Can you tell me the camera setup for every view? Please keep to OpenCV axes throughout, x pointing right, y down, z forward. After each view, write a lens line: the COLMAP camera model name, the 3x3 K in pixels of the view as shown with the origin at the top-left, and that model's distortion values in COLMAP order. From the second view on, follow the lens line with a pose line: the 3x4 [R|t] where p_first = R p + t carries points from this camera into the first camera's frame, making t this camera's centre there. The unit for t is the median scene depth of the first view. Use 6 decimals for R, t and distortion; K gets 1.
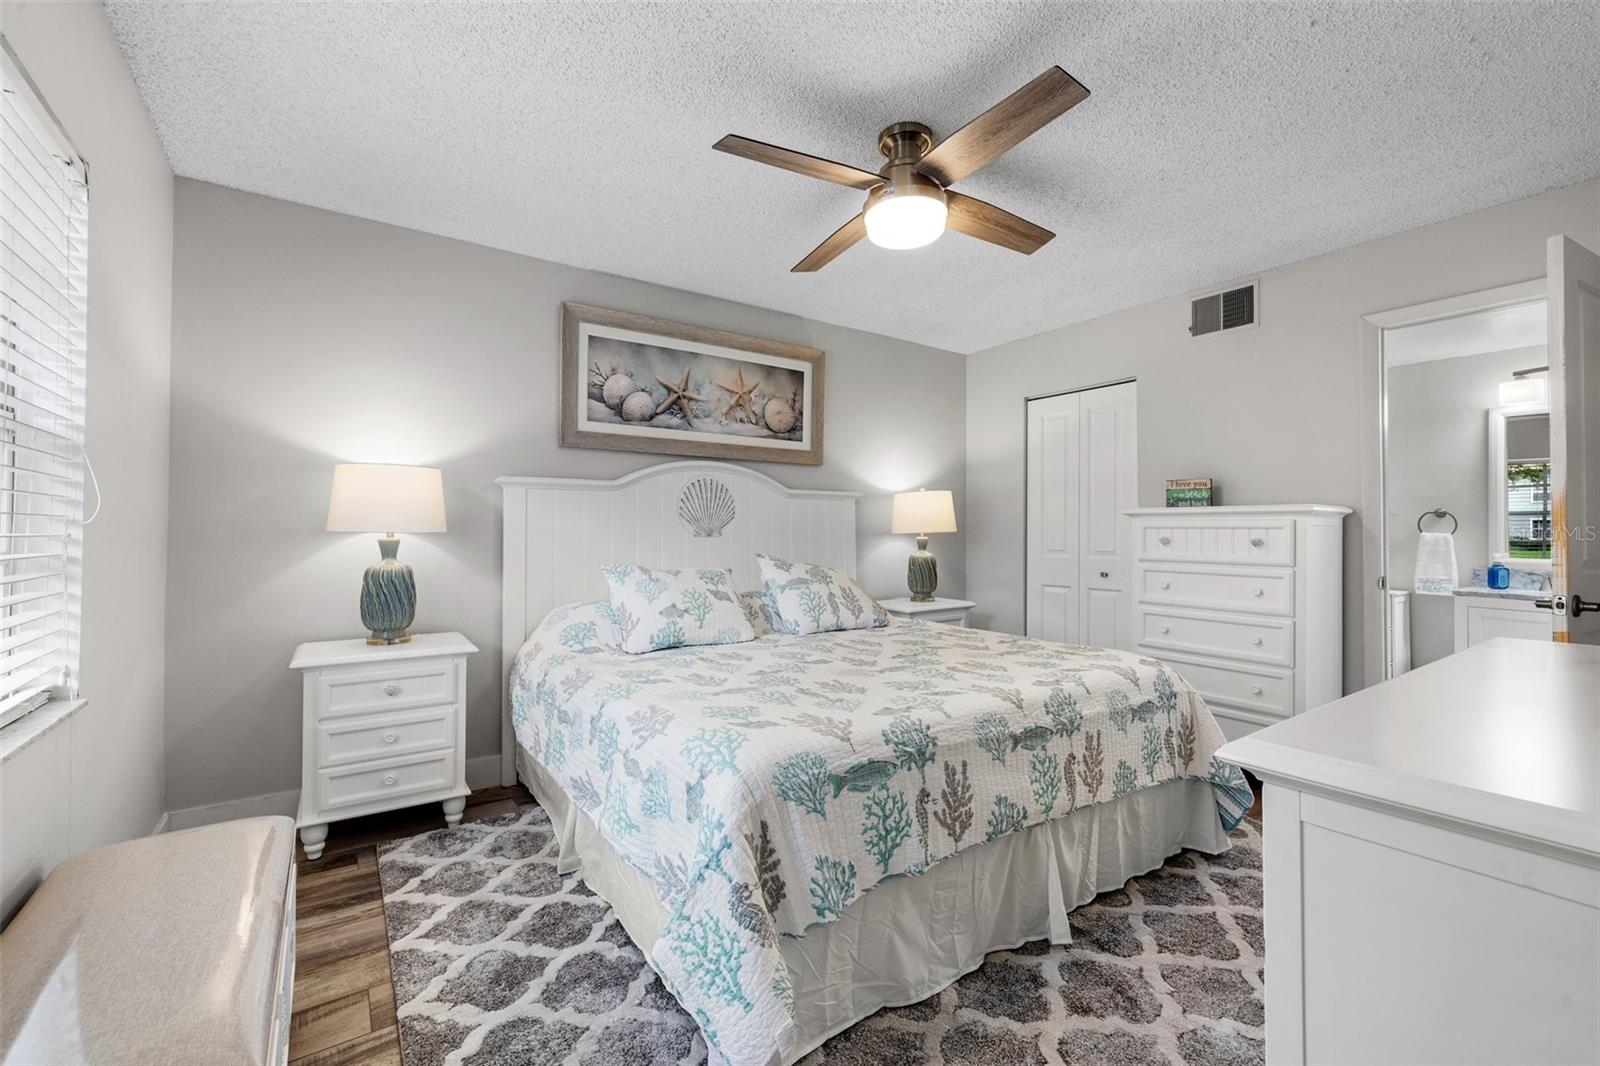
lens RADIAL K [[673.8, 0, 792.7], [0, 673.8, 537.2], [0, 0, 1]] dist [-0.000905, 0.000200]
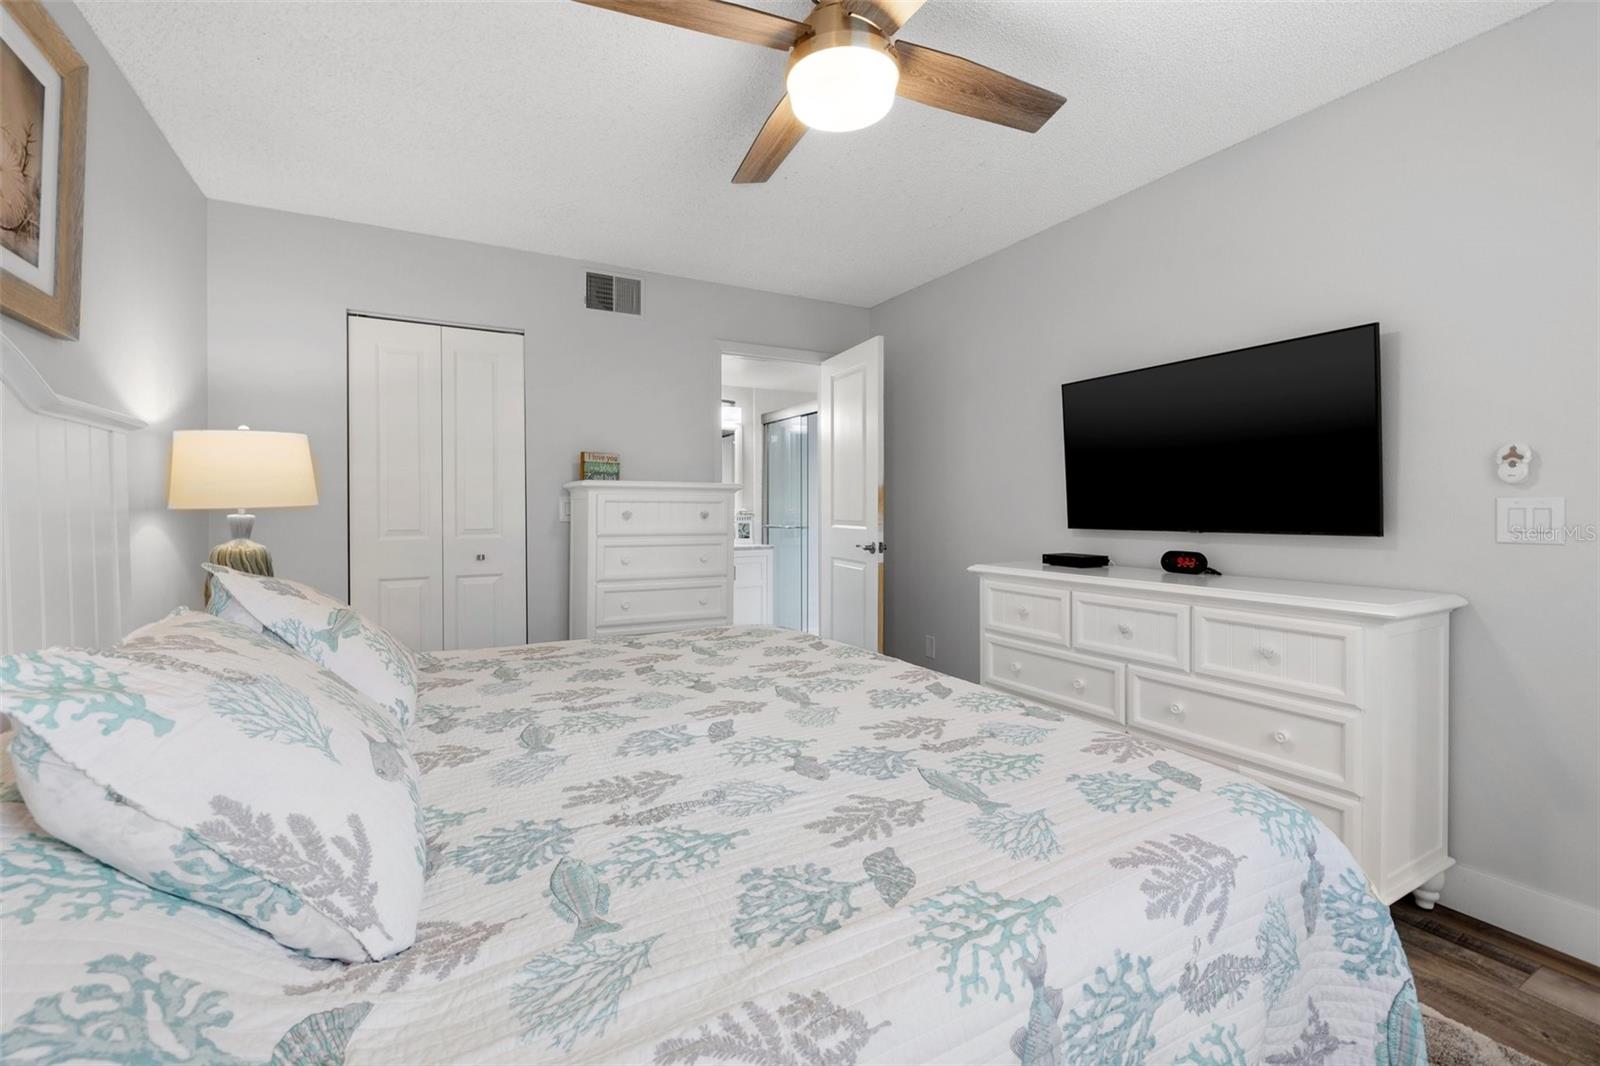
lens RADIAL K [[674.8, 0, 795.5], [0, 674.8, 513.7], [0, 0, 1]] dist [0.000775, 0.000161]
pose [[0.105607, -0.009935, 0.994358, -0.338459], [0.008004, 0.999926, 0.009140, -0.002849], [-0.994376, 0.006994, 0.105679, 0.559268]]
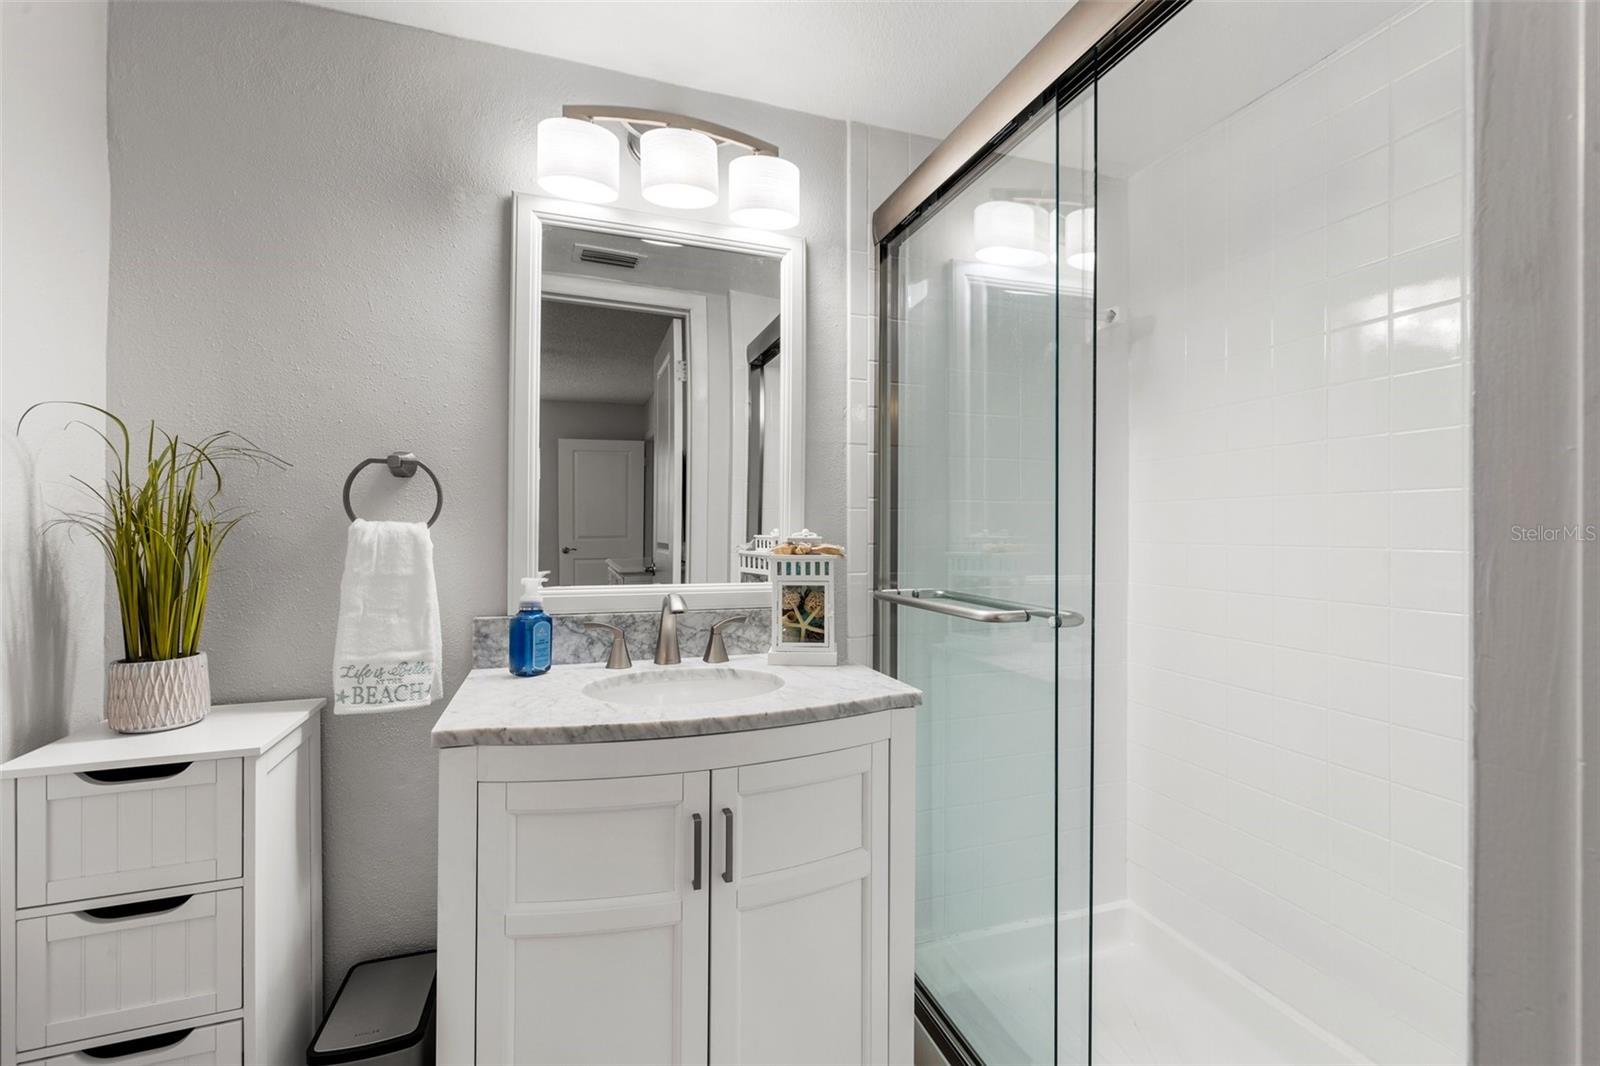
lens RADIAL K [[667.4, 0, 793.5], [0, 667.4, 529.5], [0, 0, 1]] dist [0.000857, 0.000069]
pose [[0.288636, 0.004714, 0.957427, 0.697712], [0.005596, 0.999962, -0.006610, 0.000719], [-0.957422, 0.007266, 0.288599, 0.714213]]
